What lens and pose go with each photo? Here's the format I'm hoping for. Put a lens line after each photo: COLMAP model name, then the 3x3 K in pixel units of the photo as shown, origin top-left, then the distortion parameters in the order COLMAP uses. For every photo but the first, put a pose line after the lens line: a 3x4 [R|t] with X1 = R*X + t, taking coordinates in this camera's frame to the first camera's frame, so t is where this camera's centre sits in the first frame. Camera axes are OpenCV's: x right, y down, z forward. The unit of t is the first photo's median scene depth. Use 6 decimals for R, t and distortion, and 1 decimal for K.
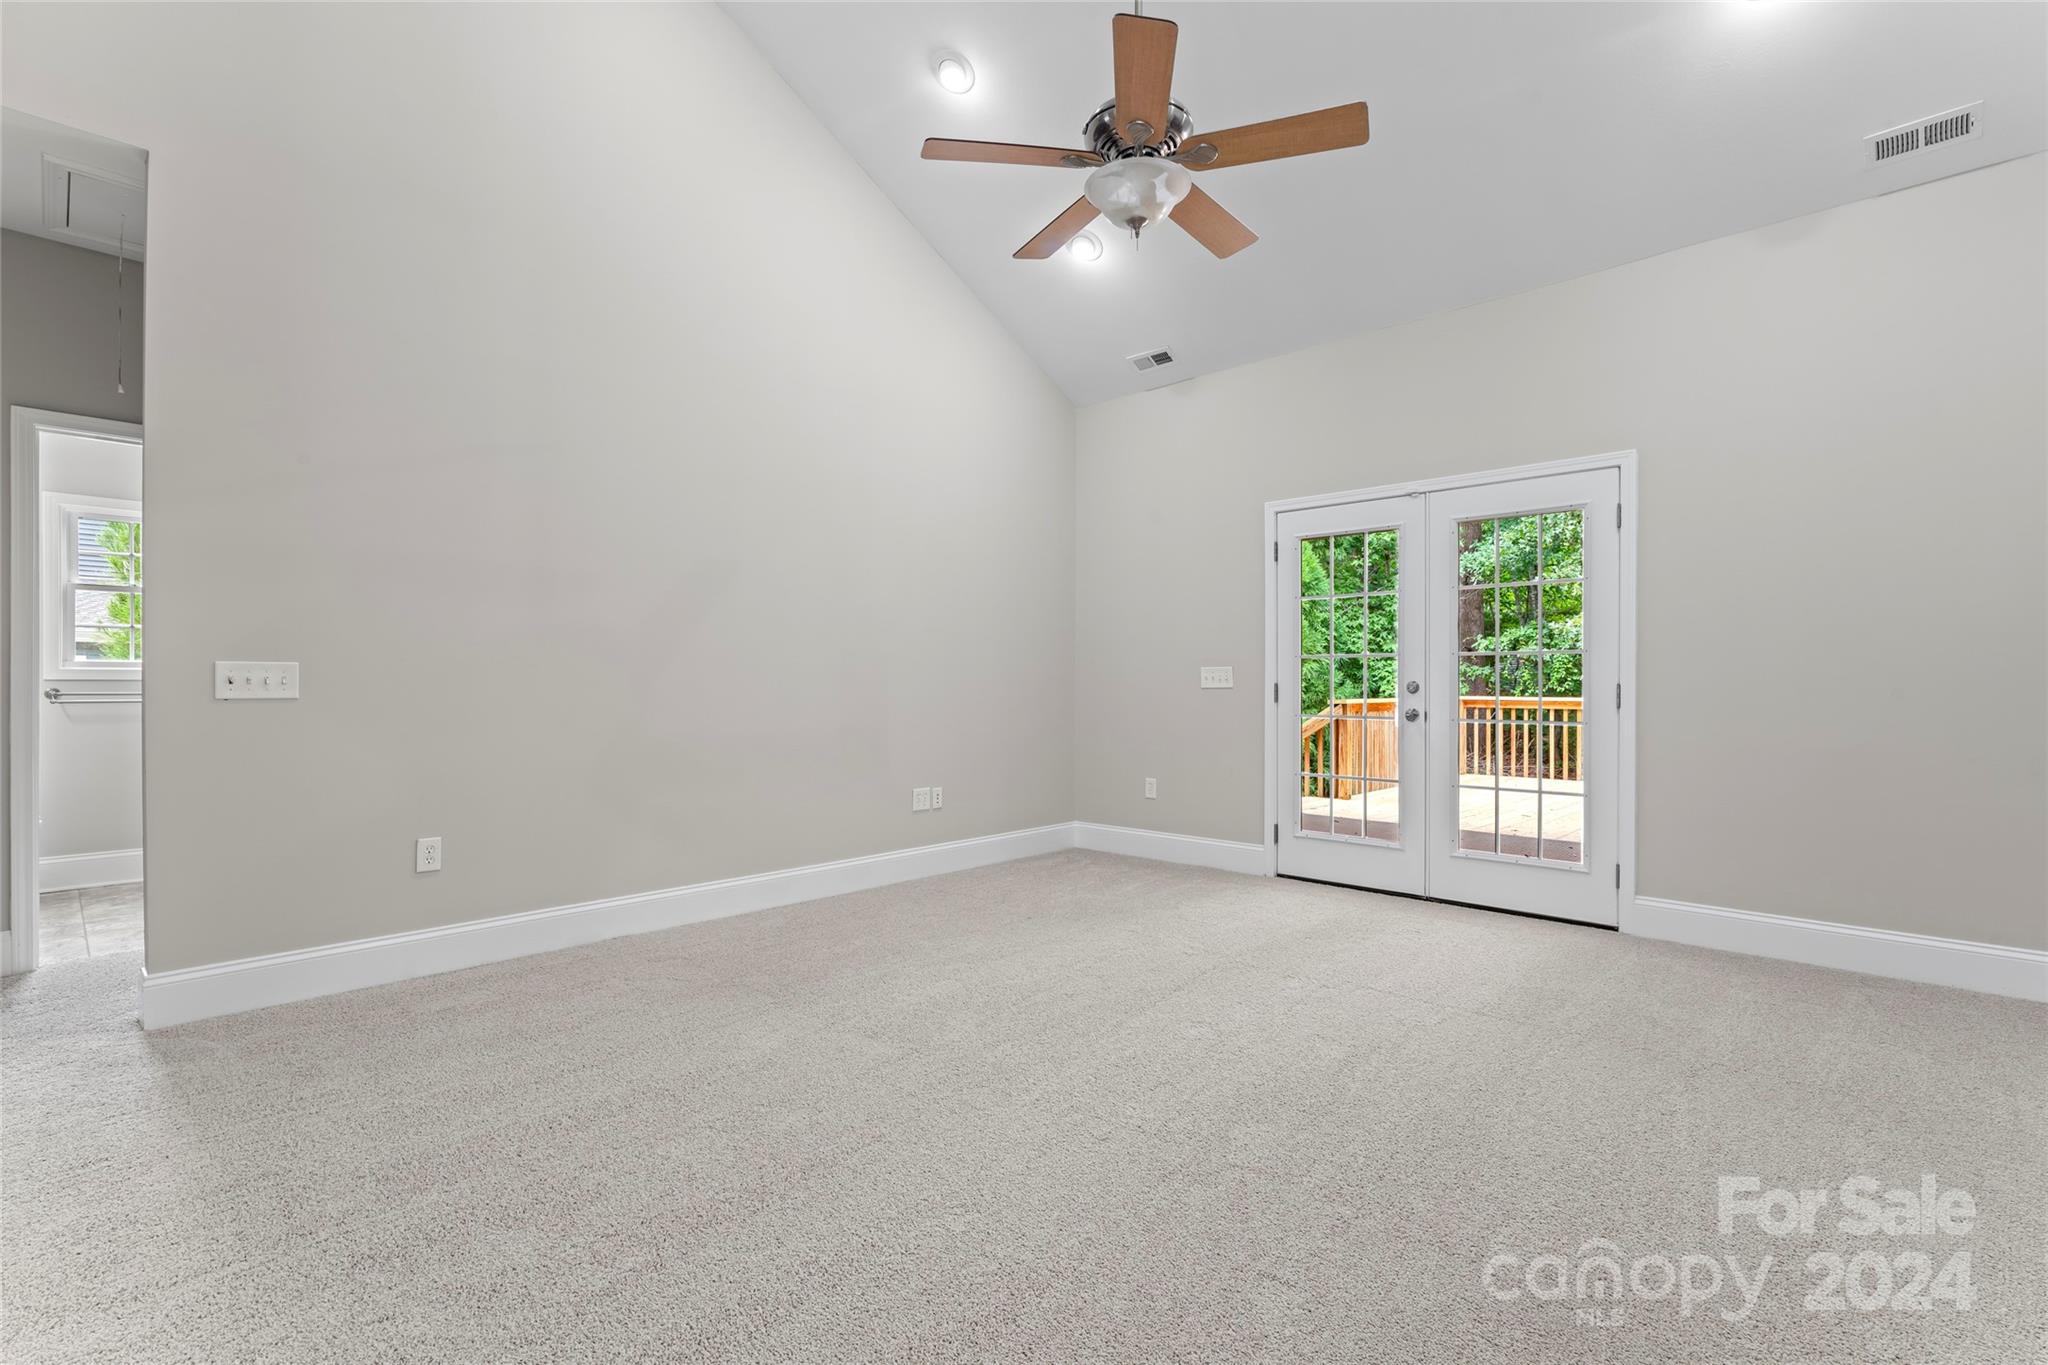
lens RADIAL K [[918.7, 0, 1014.7], [0, 918.7, 684.3], [0, 0, 1]] dist [-0.001554, 0.000090]
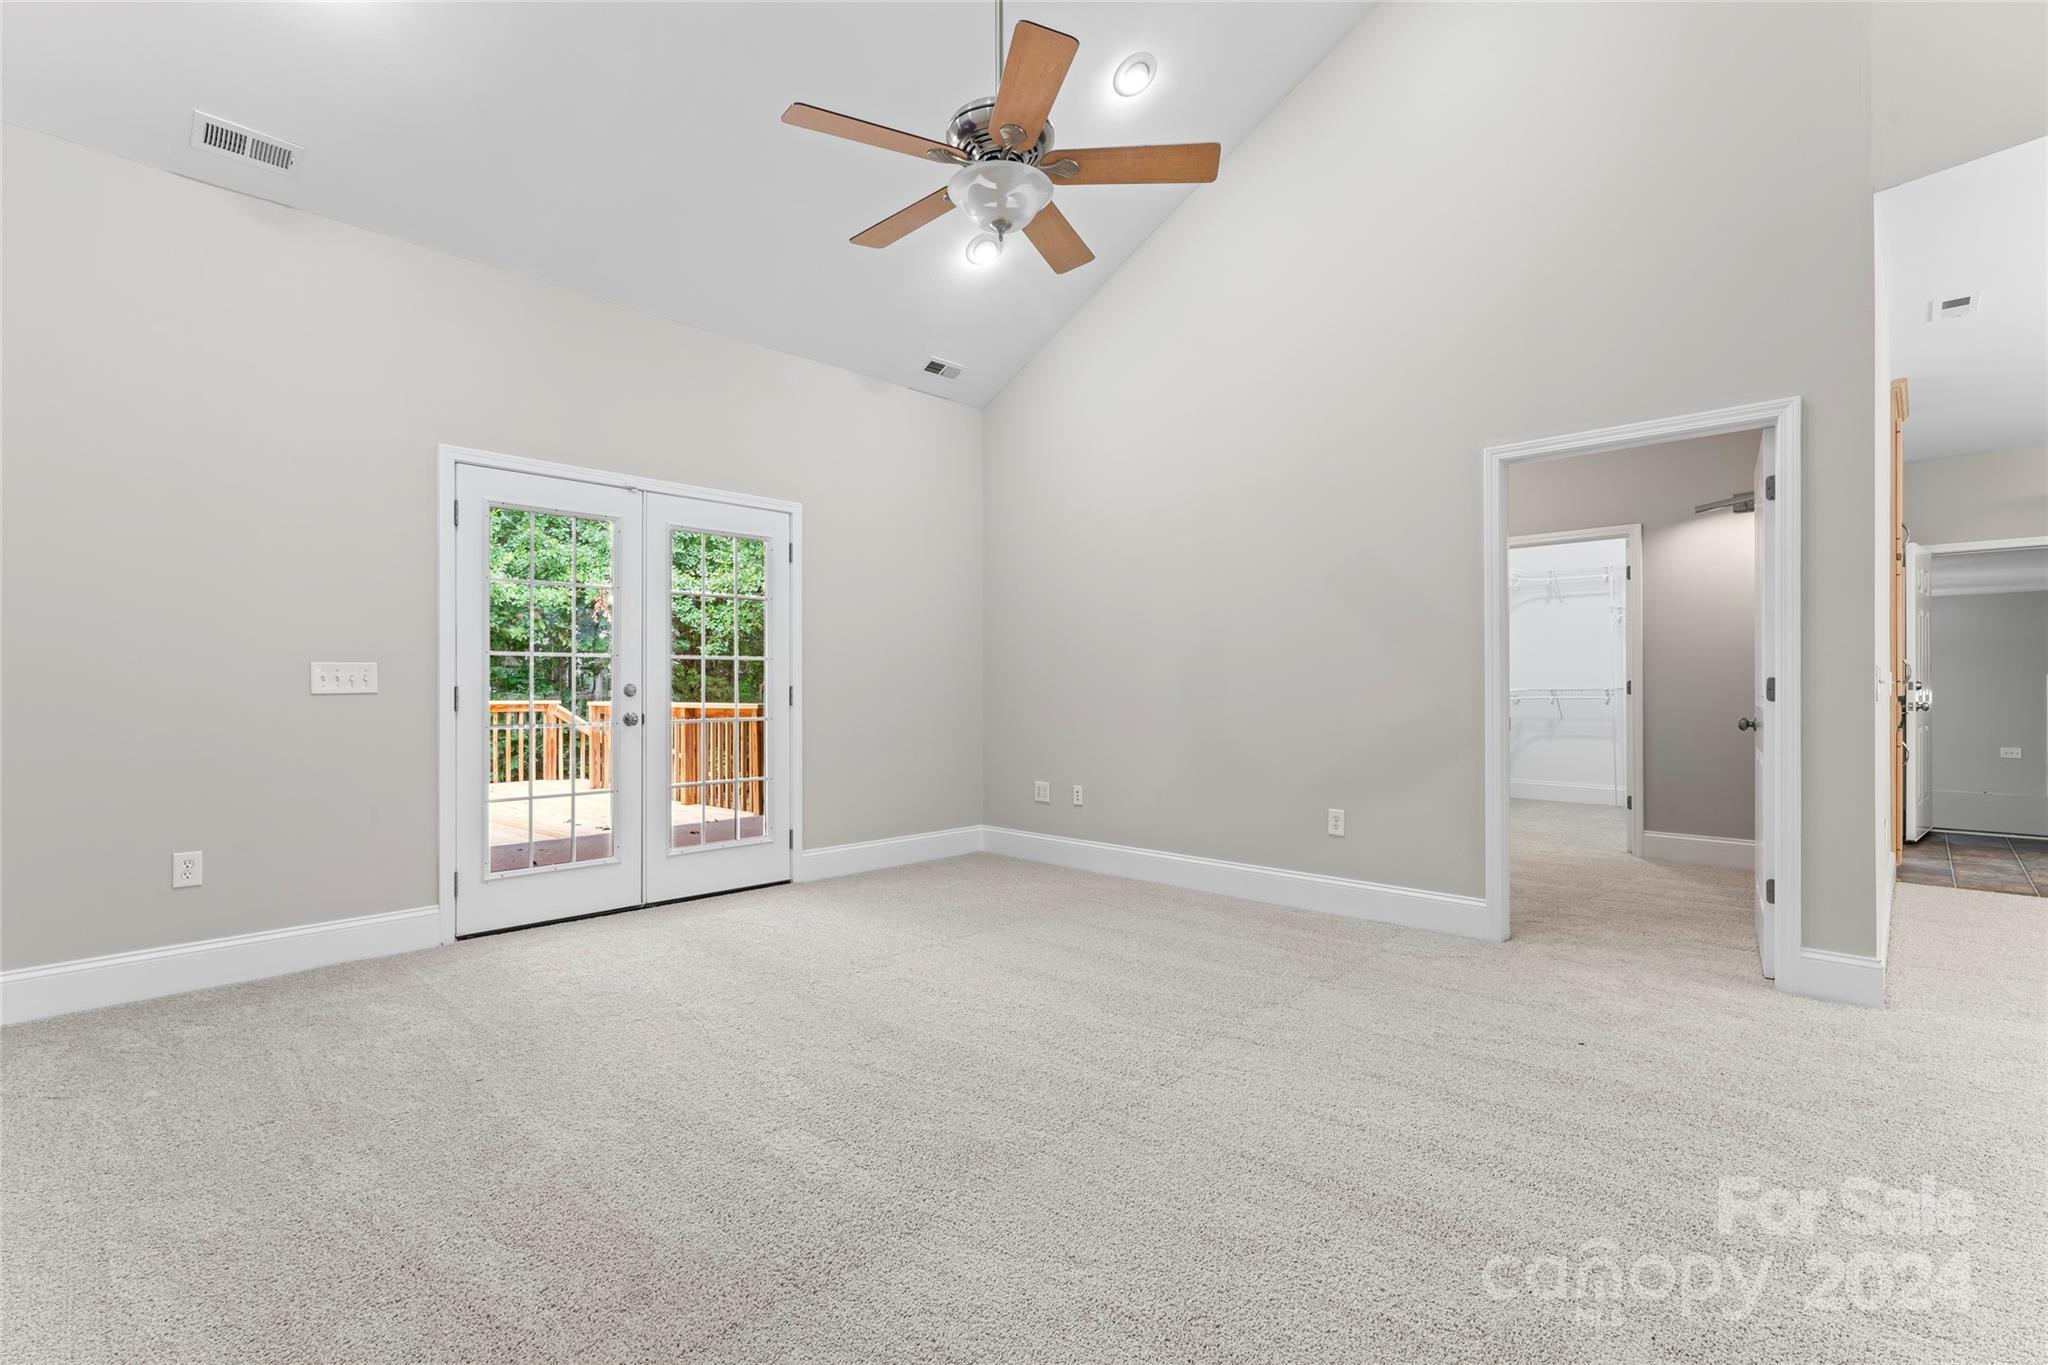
lens RADIAL K [[930.4, 0, 1035.6], [0, 930.4, 694.2], [0, 0, 1]] dist [0.002287, 0.000351]
pose [[-0.003775, -0.003634, 0.999986, -0.538573], [0.011049, 0.999932, 0.003676, 0.008744], [-0.999932, 0.011063, -0.003734, 0.582263]]
